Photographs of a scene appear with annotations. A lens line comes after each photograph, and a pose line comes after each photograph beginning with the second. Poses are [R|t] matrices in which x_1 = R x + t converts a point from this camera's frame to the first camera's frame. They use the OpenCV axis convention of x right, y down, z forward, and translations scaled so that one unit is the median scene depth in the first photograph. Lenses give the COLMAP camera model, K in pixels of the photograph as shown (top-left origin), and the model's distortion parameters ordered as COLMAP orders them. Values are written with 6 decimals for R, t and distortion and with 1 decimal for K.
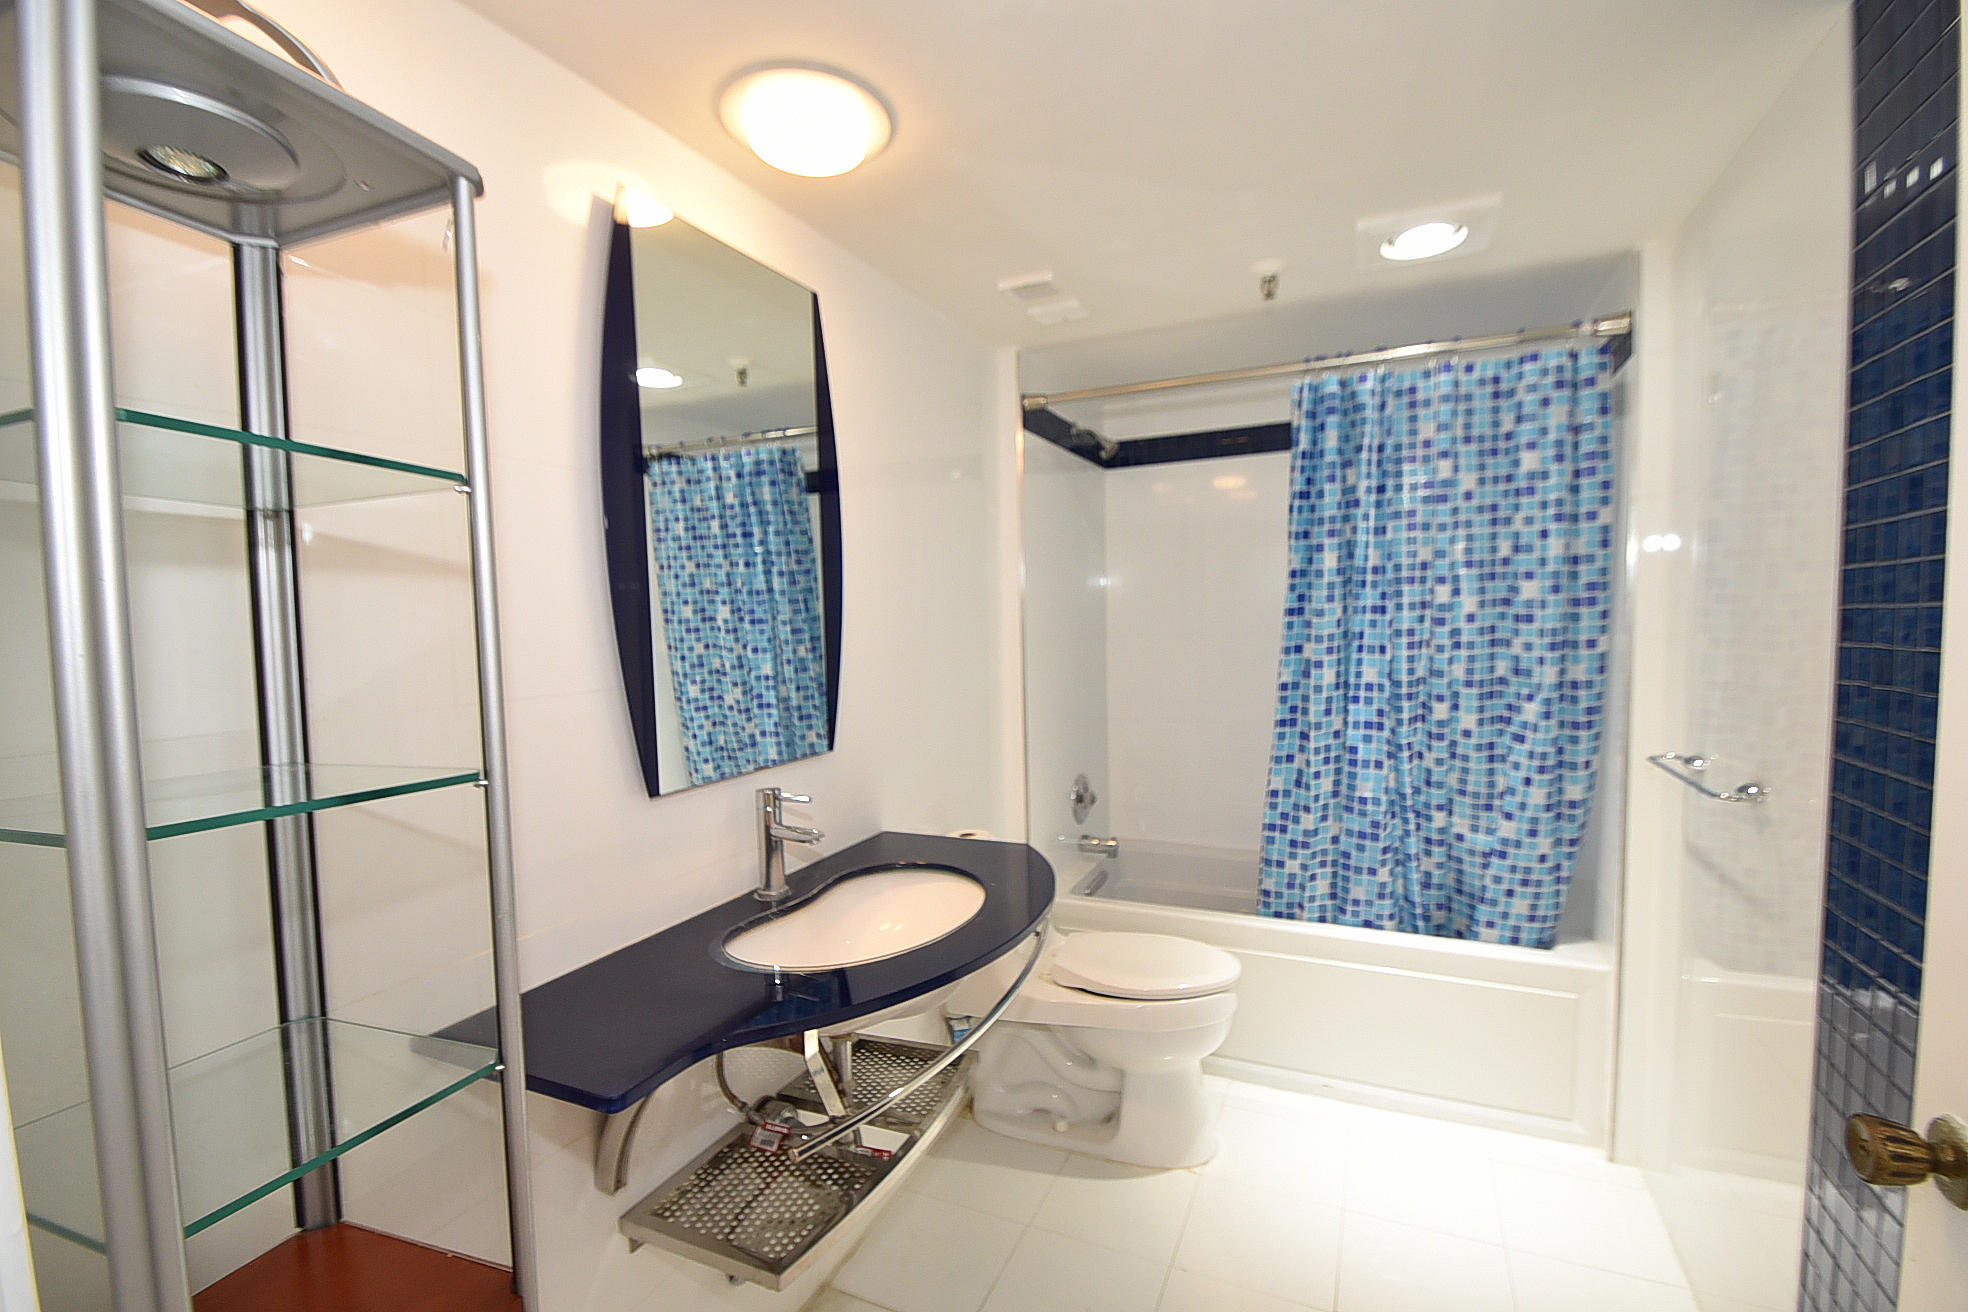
lens RADIAL K [[864.2, 0, 973.7], [0, 864.2, 682.0], [0, 0, 1]] dist [0.002033, -0.011315]
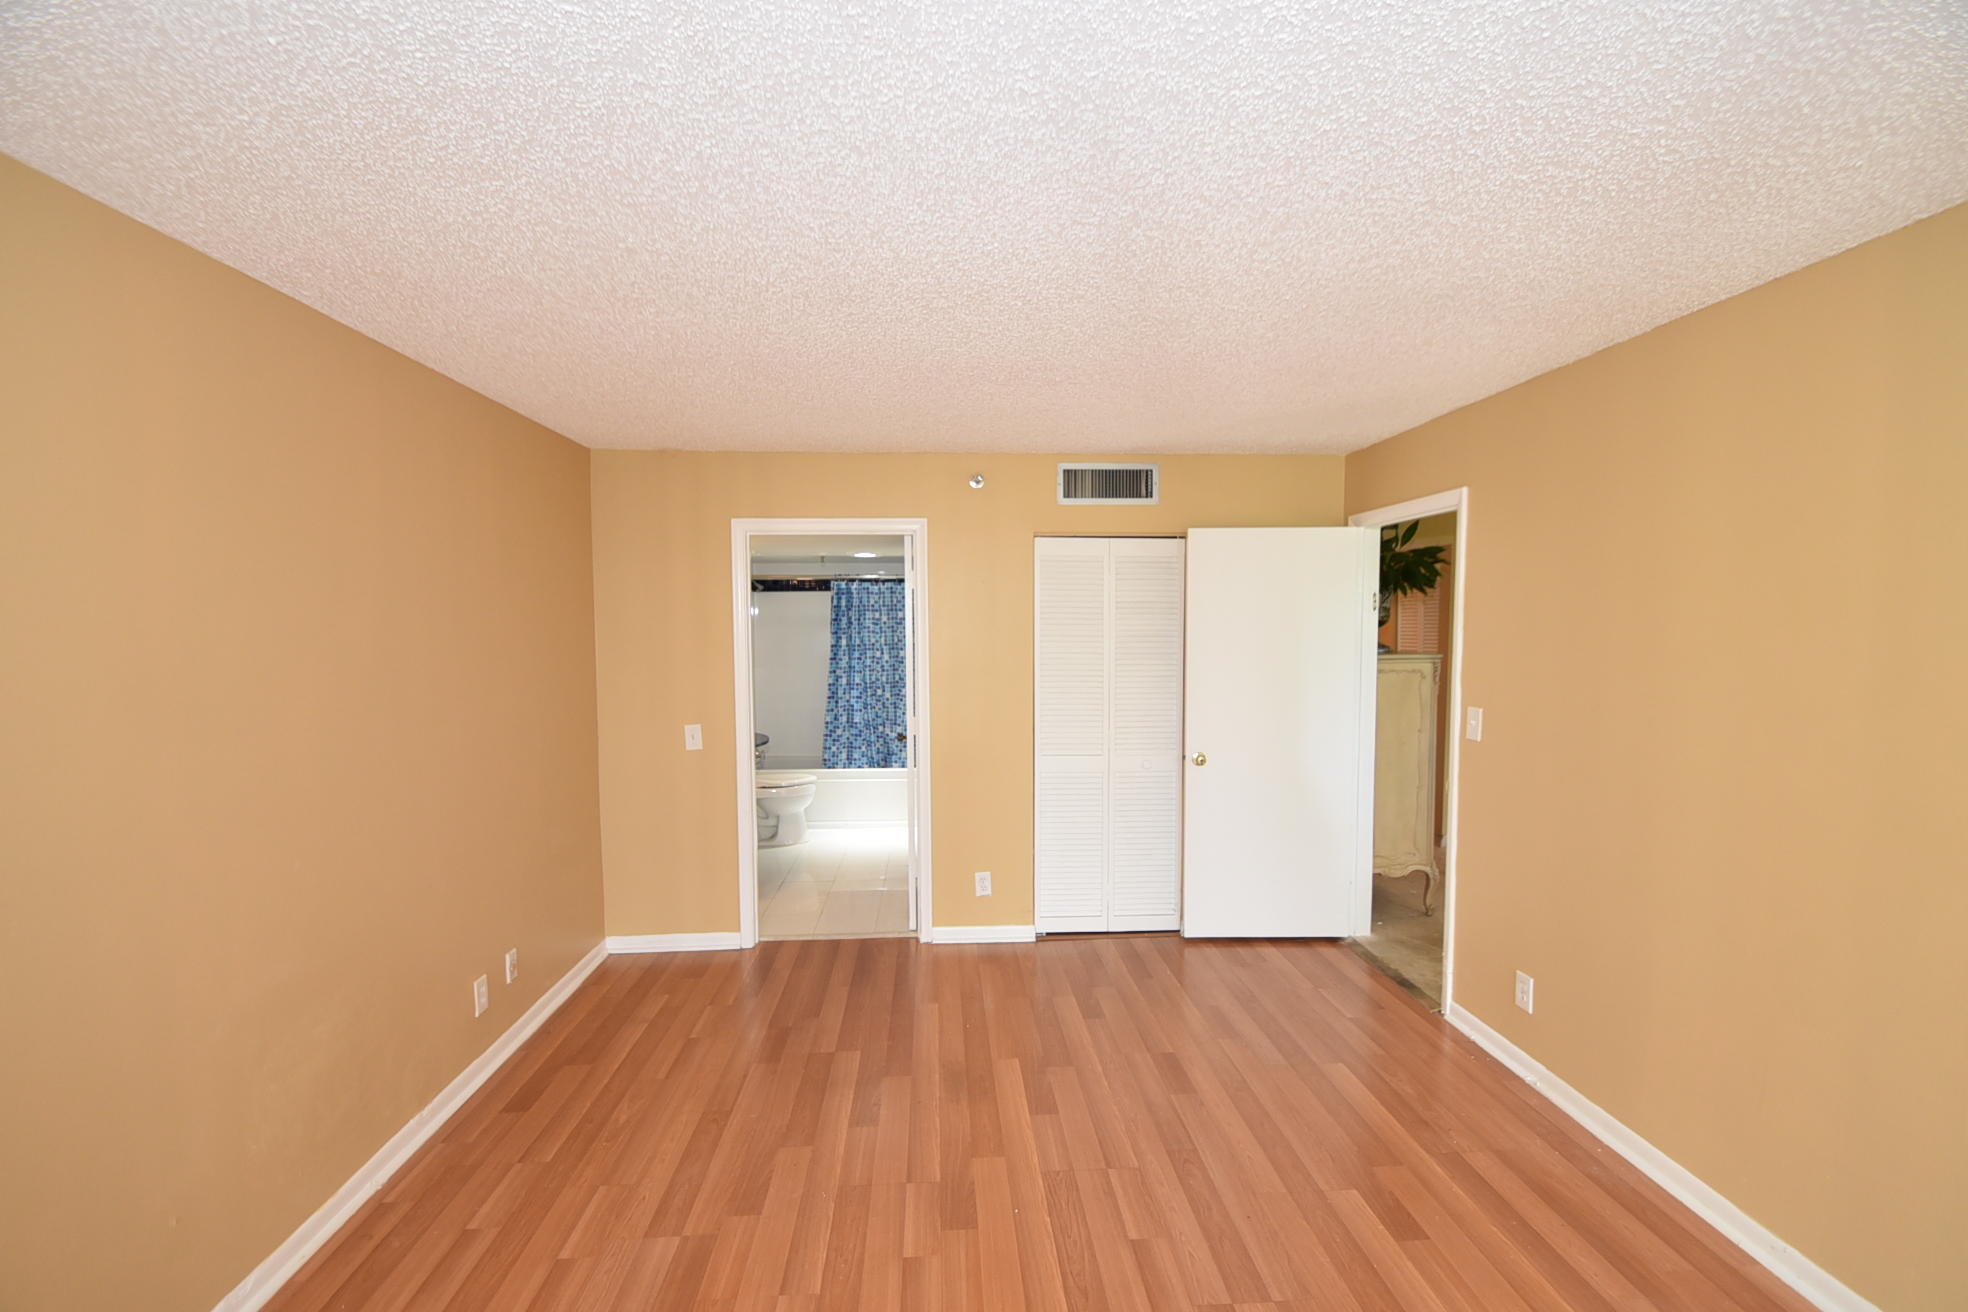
lens RADIAL K [[864.2, 0, 973.7], [0, 864.2, 682.0], [0, 0, 1]] dist [0.002033, -0.011315]
pose [[0.877012, -0.010456, 0.480354, -0.610334], [0.016206, 0.999838, -0.007825, 0.026787], [-0.480194, 0.014647, 0.877040, -1.774285]]
